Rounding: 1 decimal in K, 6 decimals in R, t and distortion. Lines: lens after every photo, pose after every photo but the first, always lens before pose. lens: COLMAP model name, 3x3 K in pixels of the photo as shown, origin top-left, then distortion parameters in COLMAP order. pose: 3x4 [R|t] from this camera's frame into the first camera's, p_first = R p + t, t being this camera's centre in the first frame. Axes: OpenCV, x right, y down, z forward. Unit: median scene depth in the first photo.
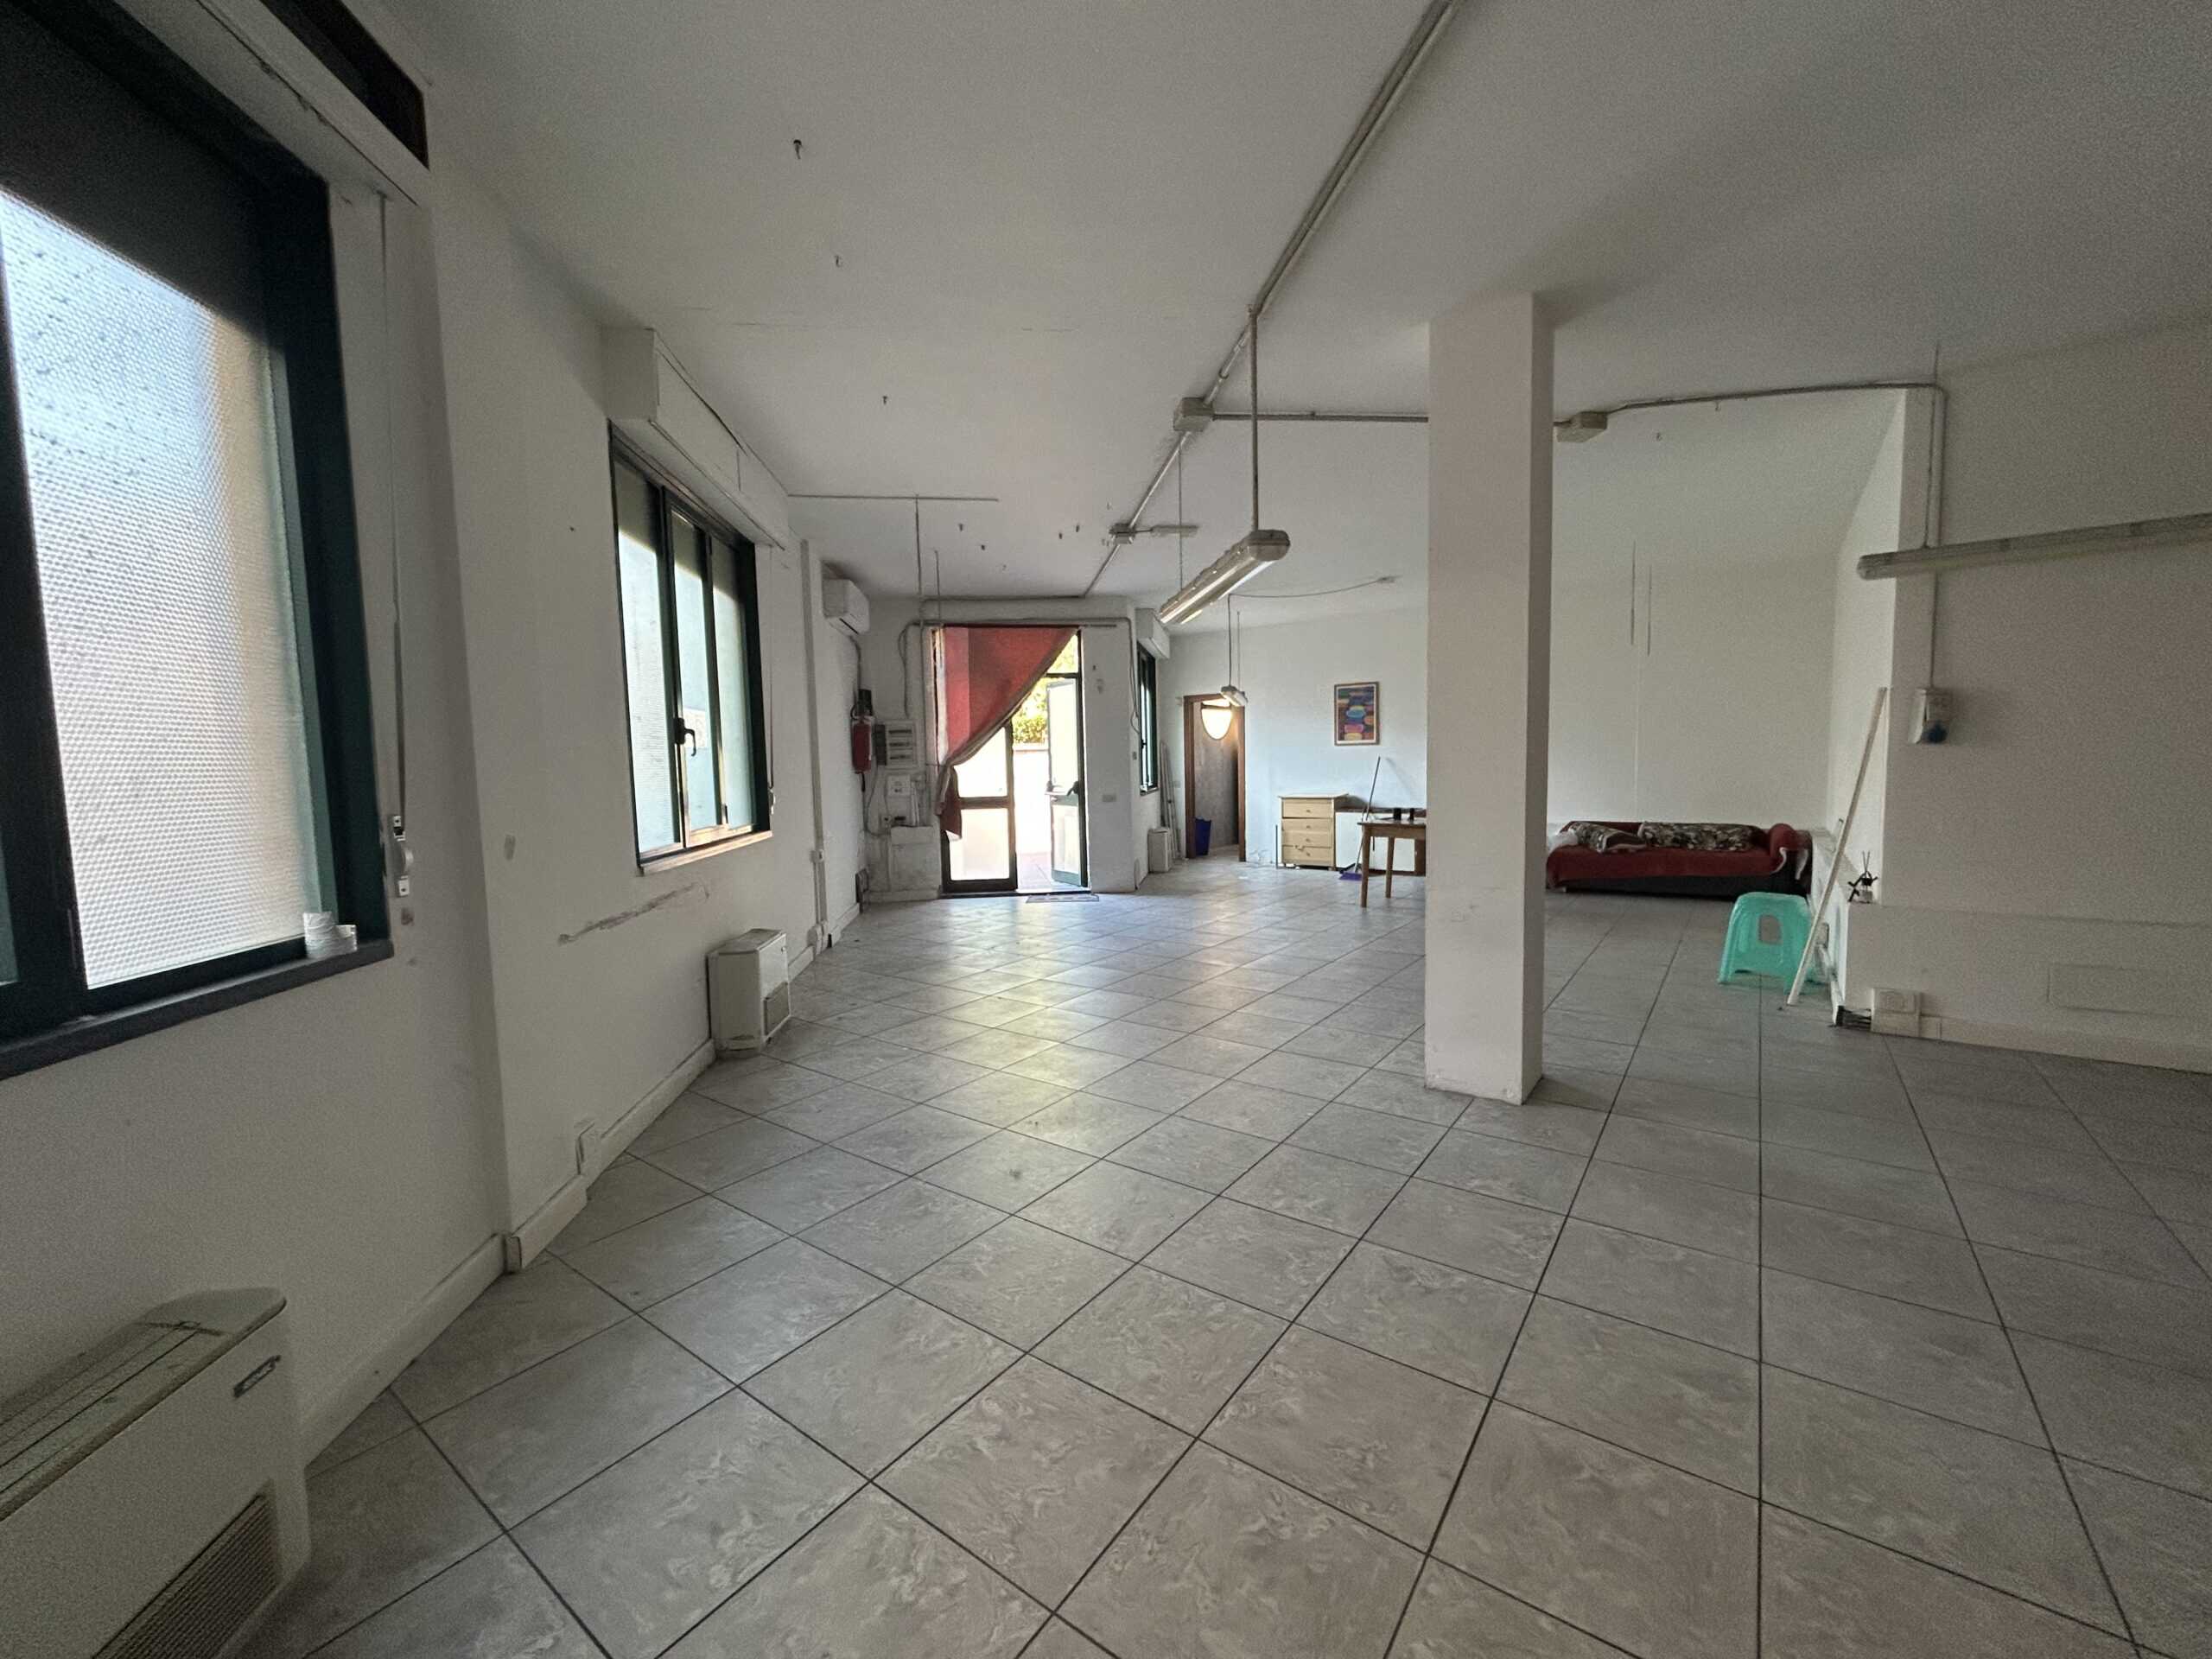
lens RADIAL K [[882.3, 0, 1101.0], [0, 882.3, 838.0], [0, 0, 1]] dist [-0.003406, 0.000392]
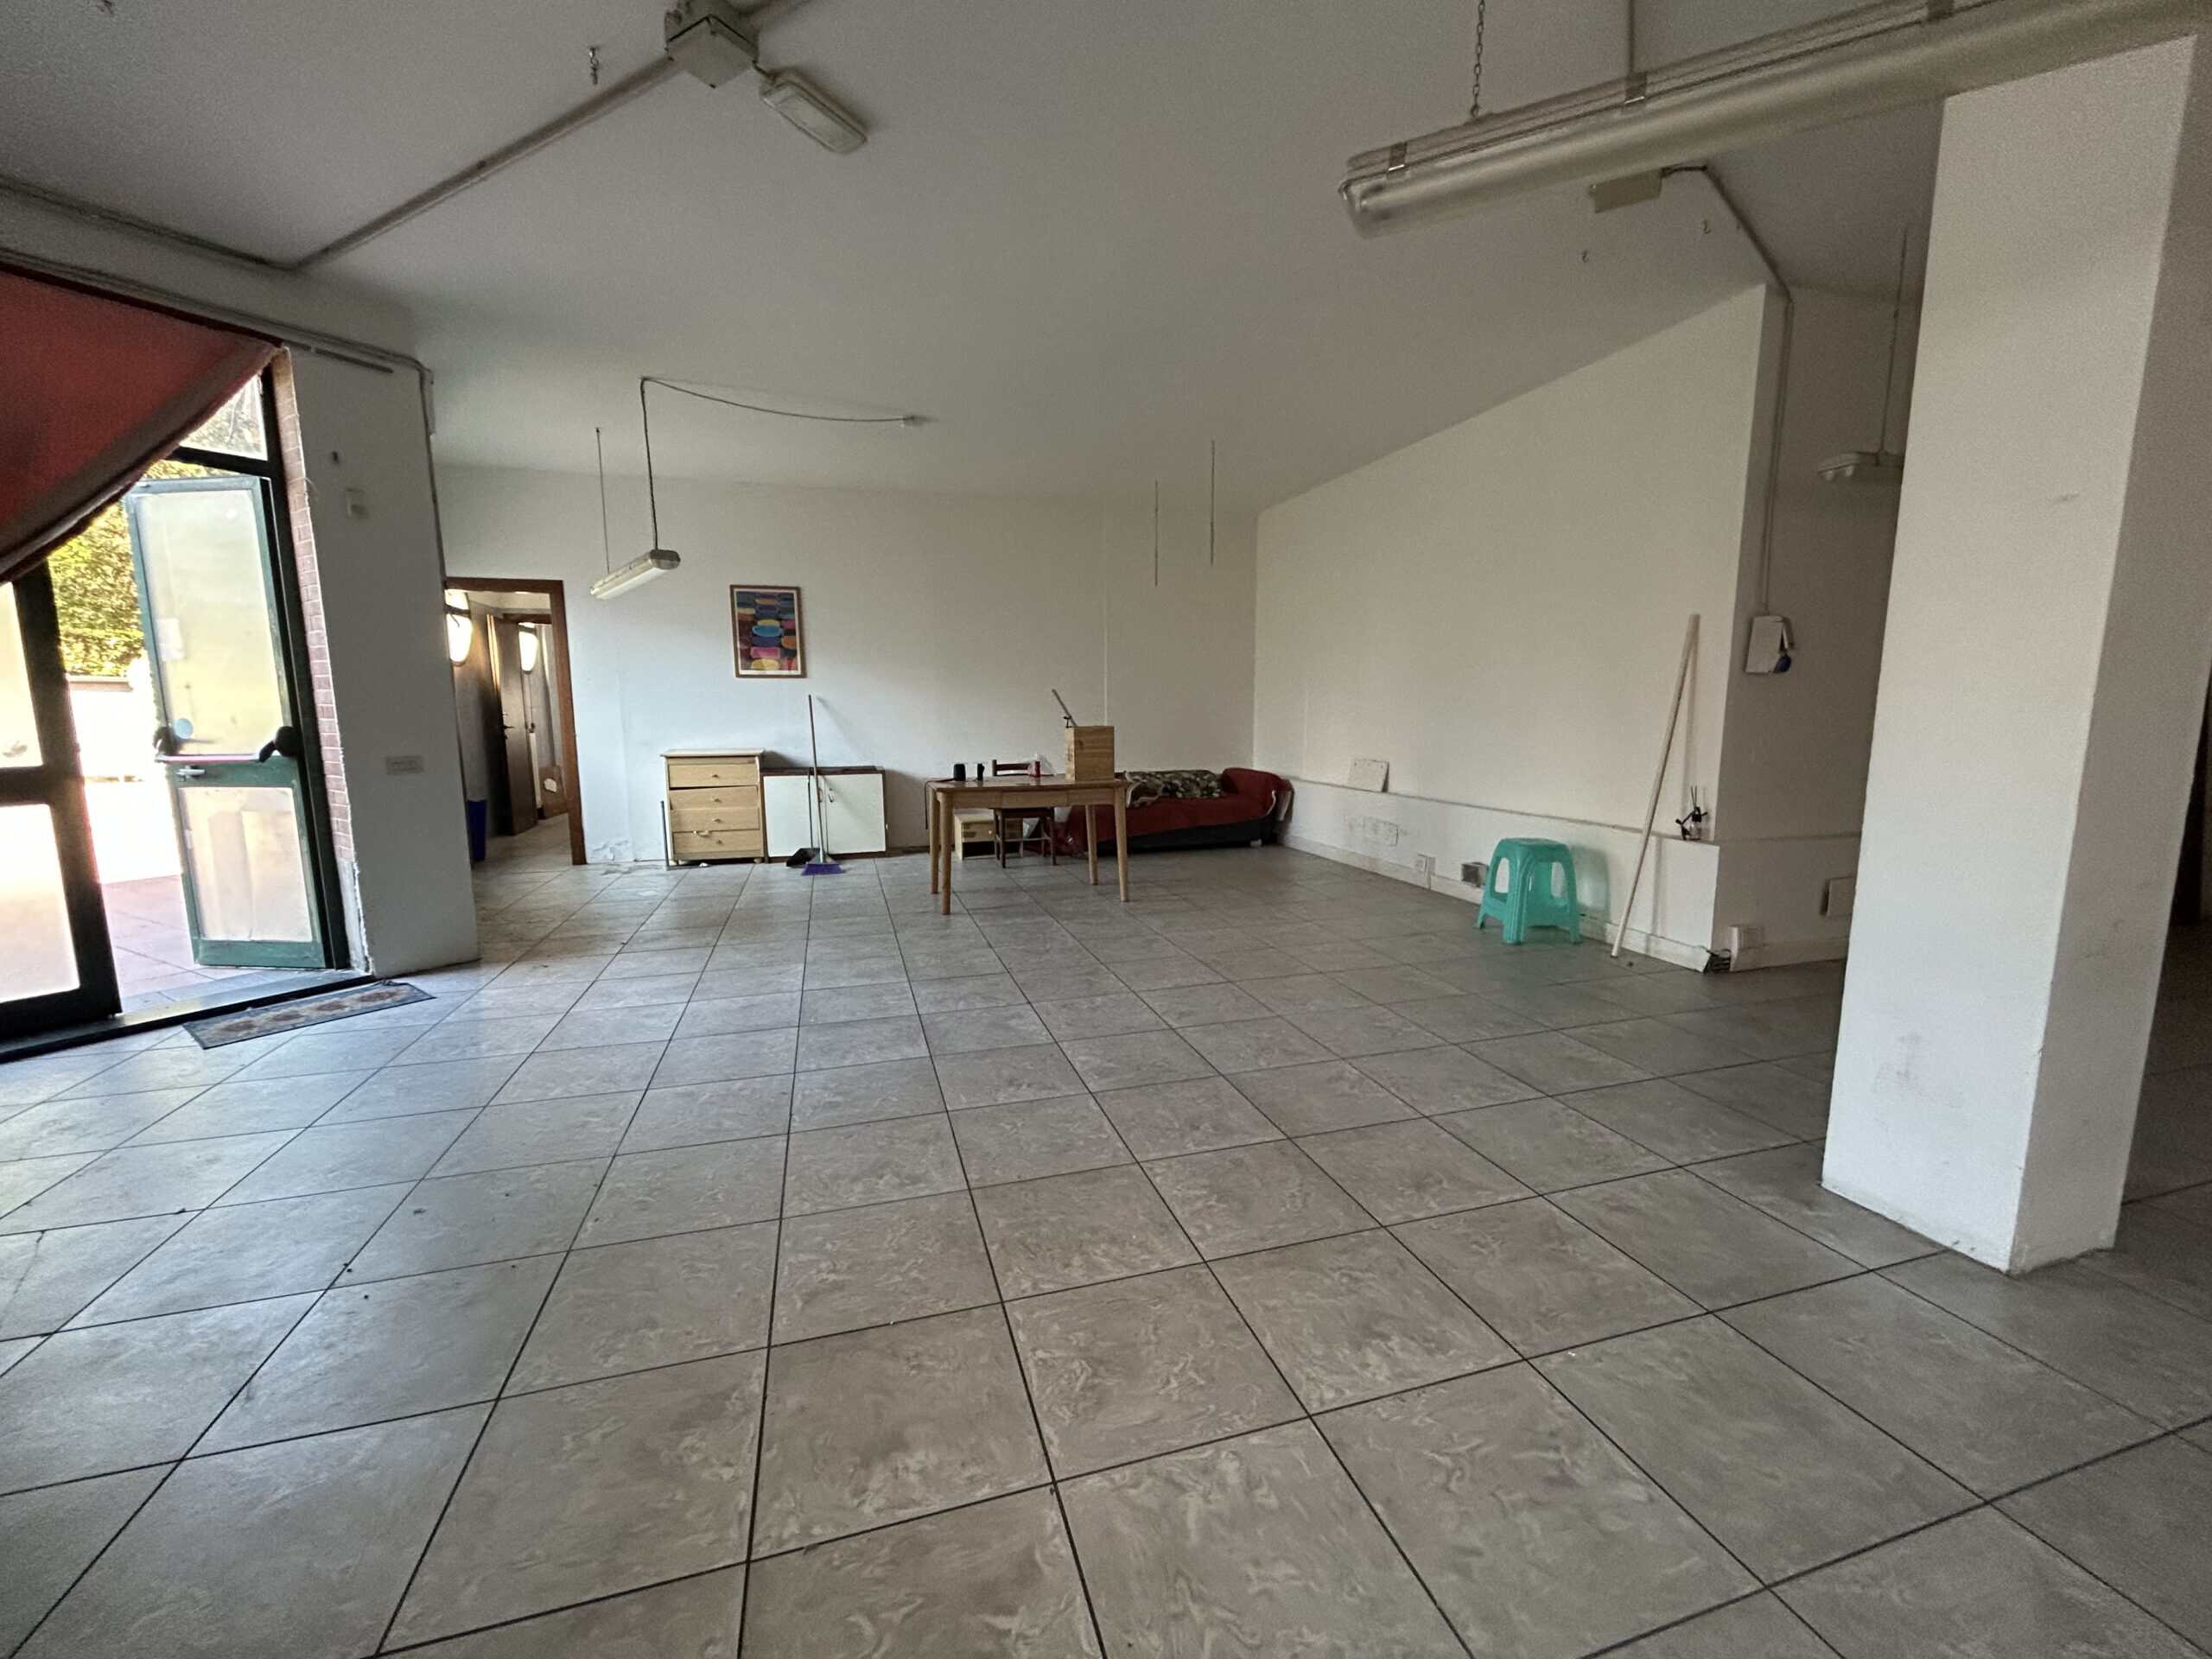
lens RADIAL K [[894.5, 0, 1103.1], [0, 894.5, 837.1], [0, 0, 1]] dist [-0.014872, -0.000160]
pose [[0.601745, -0.095346, 0.792977, -0.298438], [0.061493, 0.995433, 0.073025, -0.041420], [-0.796317, 0.004820, 0.604860, 0.944940]]
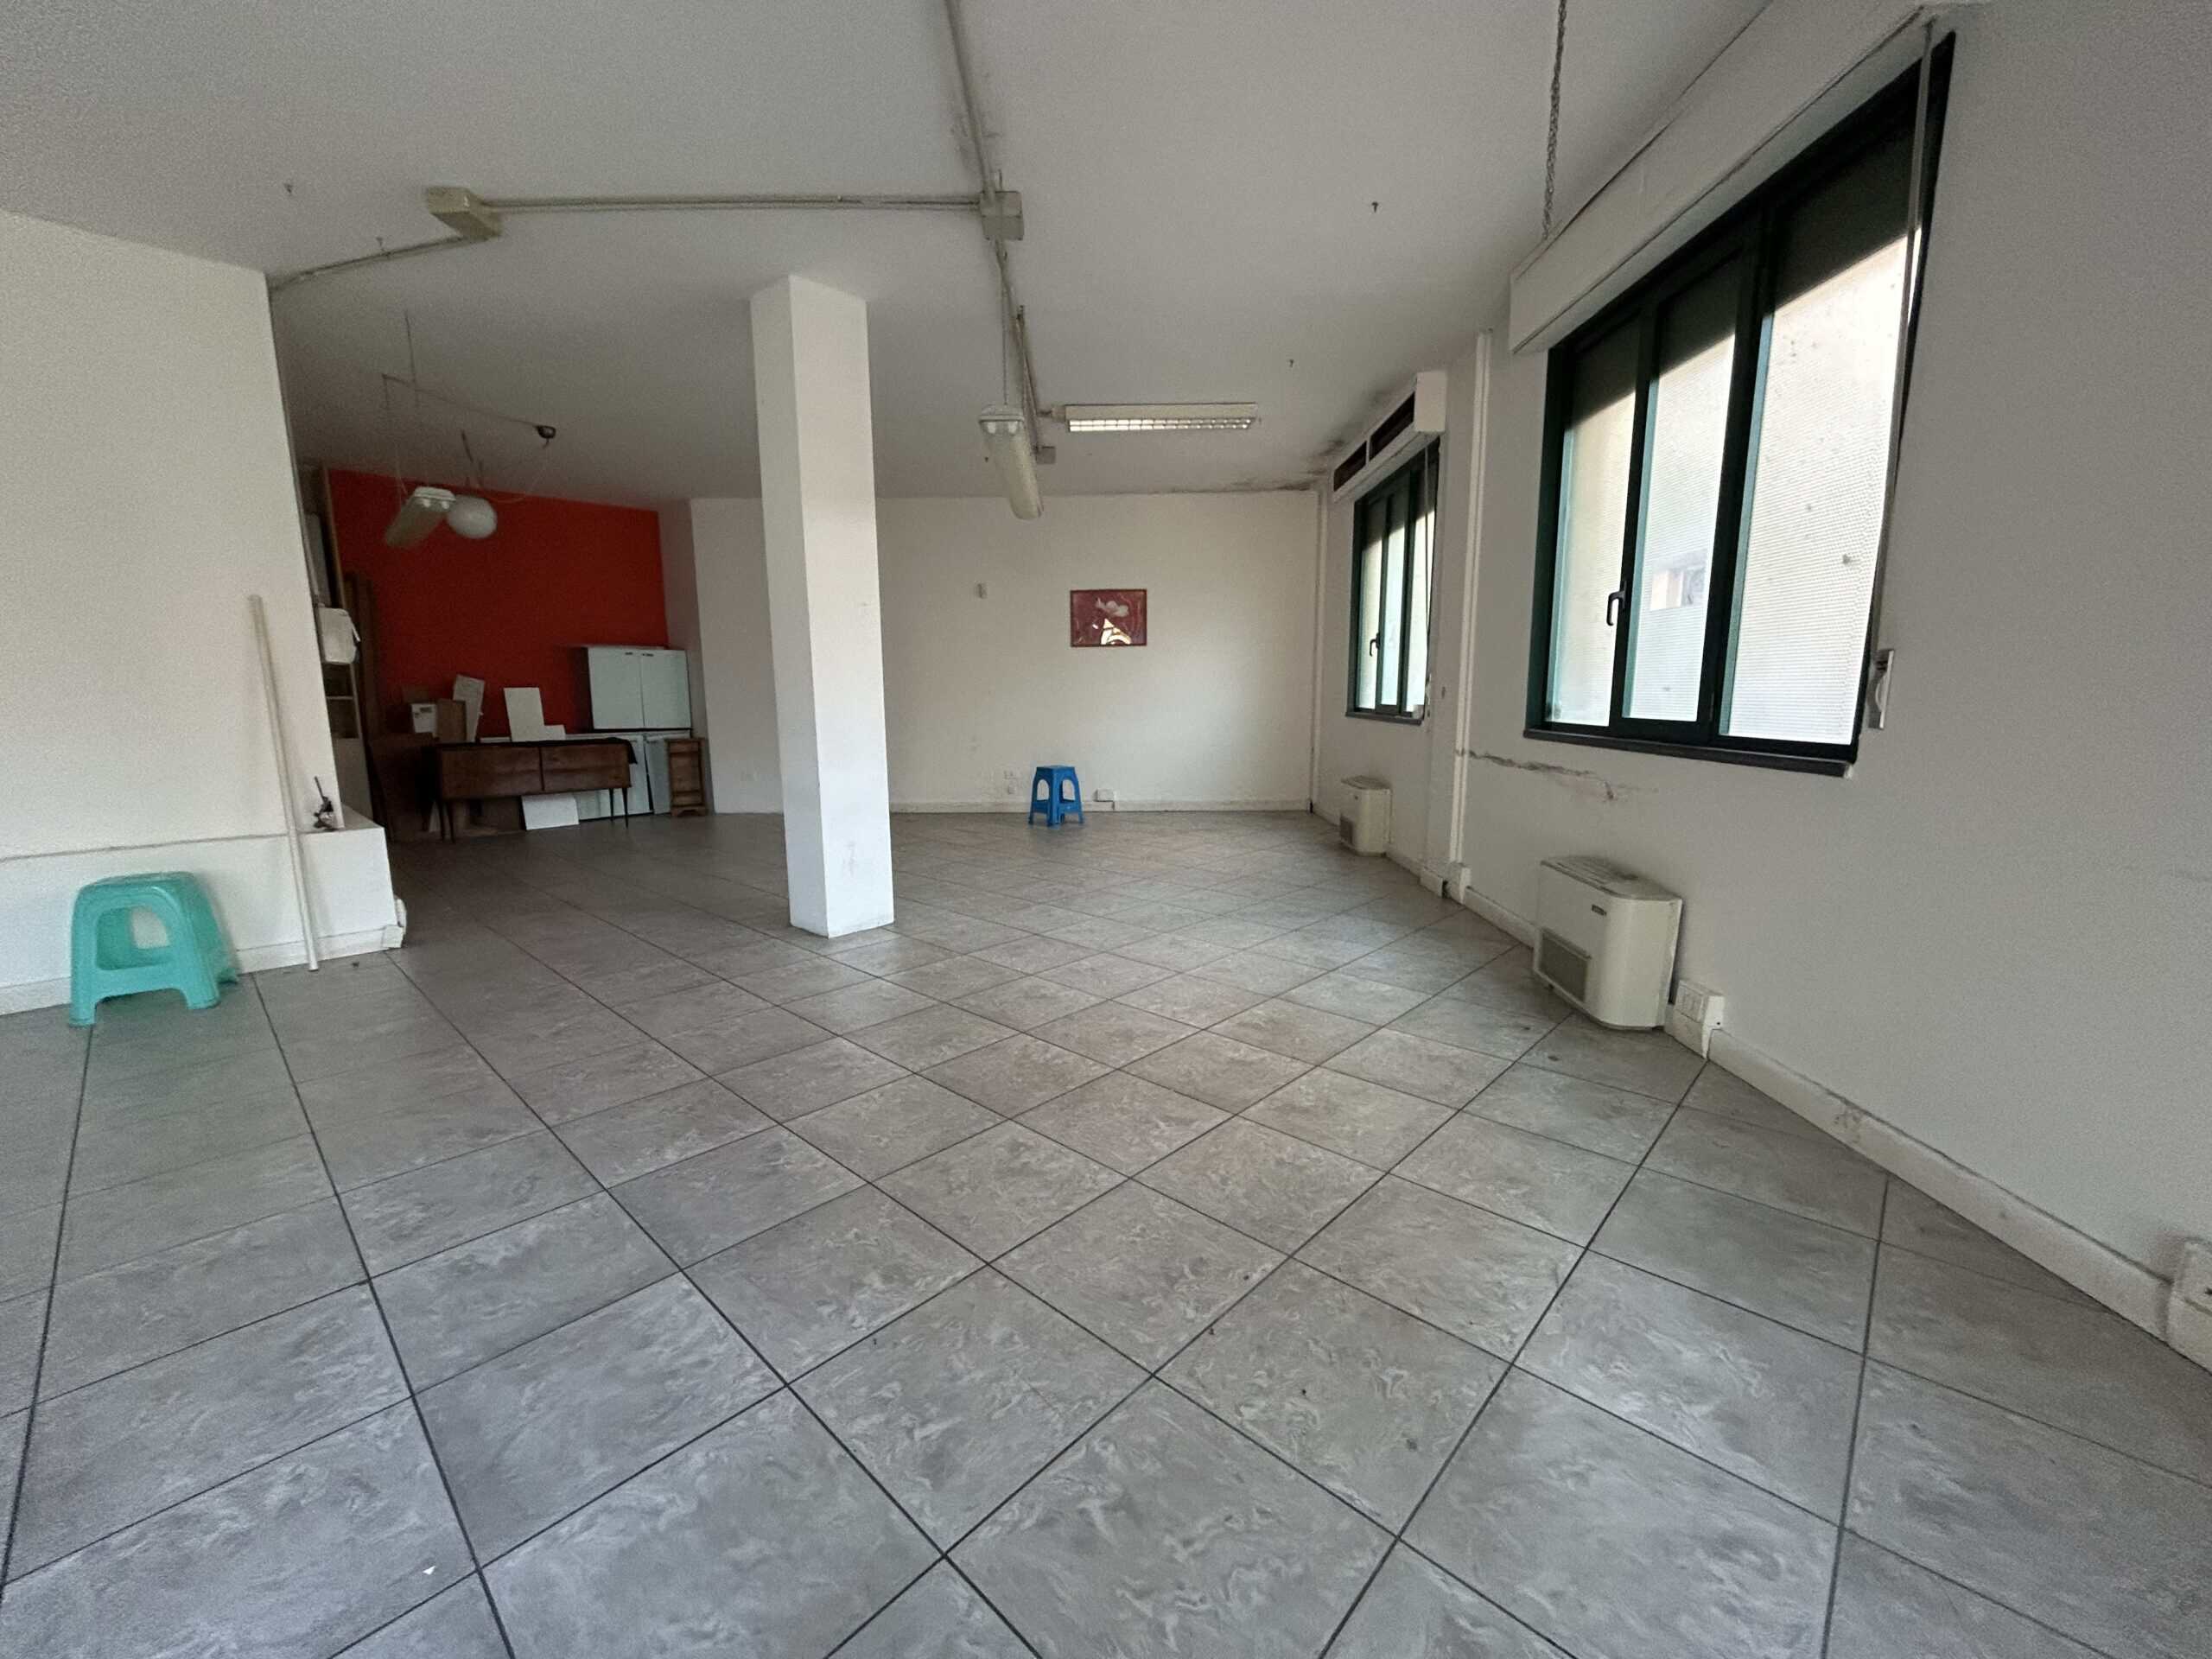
lens RADIAL K [[894.5, 0, 1103.1], [0, 894.5, 837.1], [0, 0, 1]] dist [-0.014872, -0.000160]
pose [[-0.992576, 0.013066, 0.120921, -0.076950], [0.043023, 0.967650, 0.248599, -0.123408], [-0.113761, 0.251956, -0.961029, 1.855091]]
